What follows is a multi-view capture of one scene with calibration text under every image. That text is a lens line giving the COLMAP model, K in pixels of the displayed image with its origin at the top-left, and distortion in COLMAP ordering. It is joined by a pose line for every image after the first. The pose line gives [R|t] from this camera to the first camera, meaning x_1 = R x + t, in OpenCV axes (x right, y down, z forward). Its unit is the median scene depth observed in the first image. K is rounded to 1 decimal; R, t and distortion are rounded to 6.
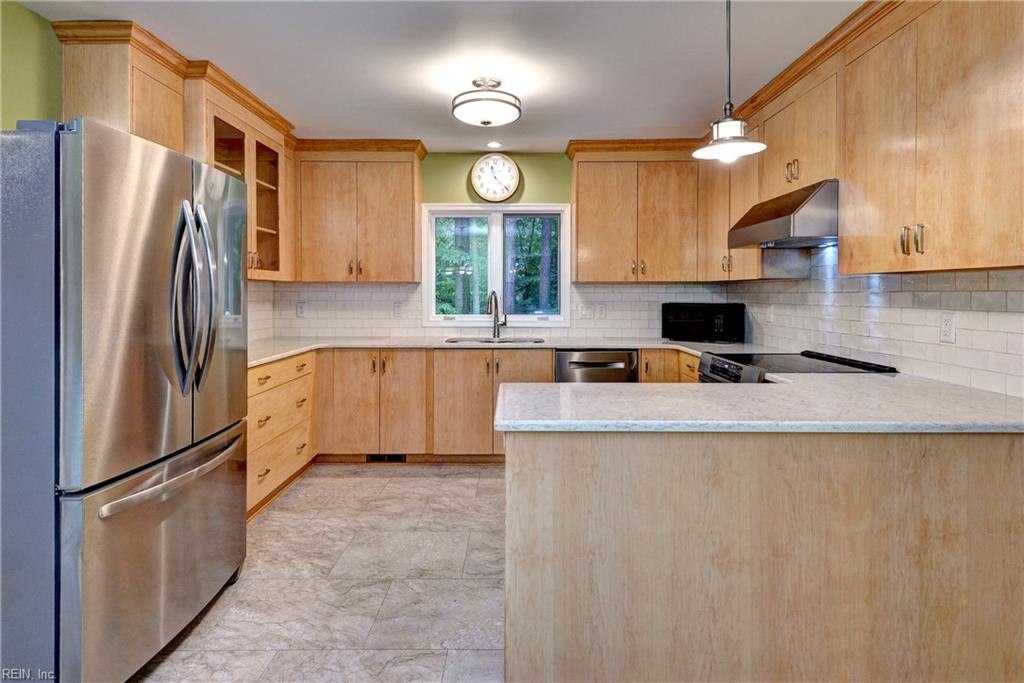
lens RADIAL K [[518.2, 0, 515.9], [0, 518.2, 291.1], [0, 0, 1]] dist [0.017838, -0.005389]
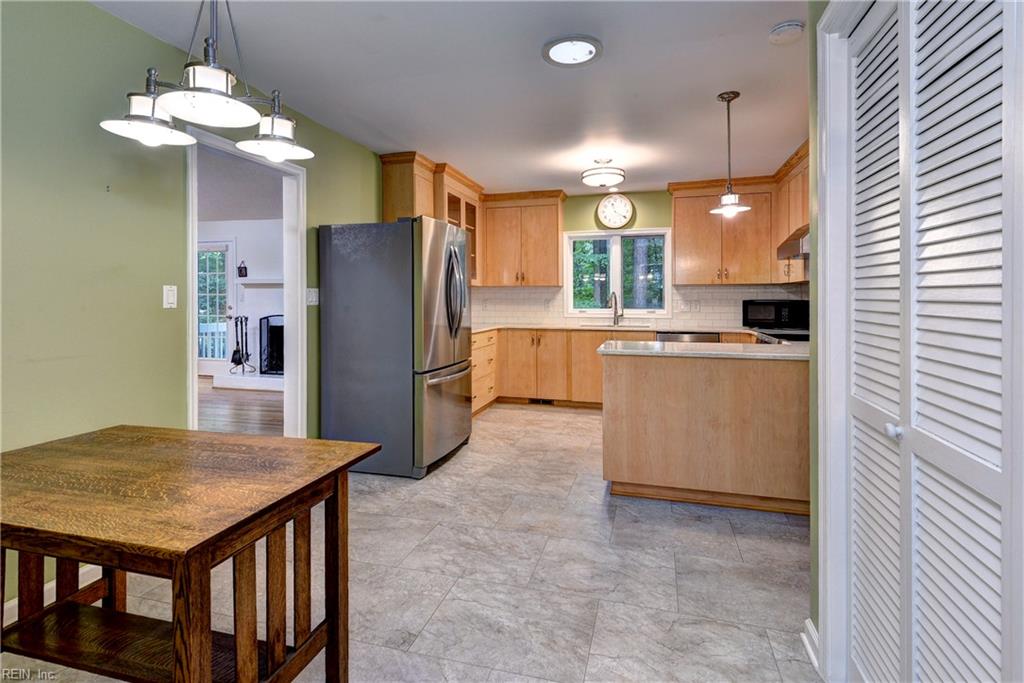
lens RADIAL K [[501.8, 0, 520.0], [0, 501.8, 295.1], [0, 0, 1]] dist [0.021679, -0.004602]
pose [[0.964549, -0.003369, -0.263881, 0.080579], [0.002222, 0.999987, -0.004643, 0.016131], [0.263893, 0.003892, 0.964544, -0.437666]]
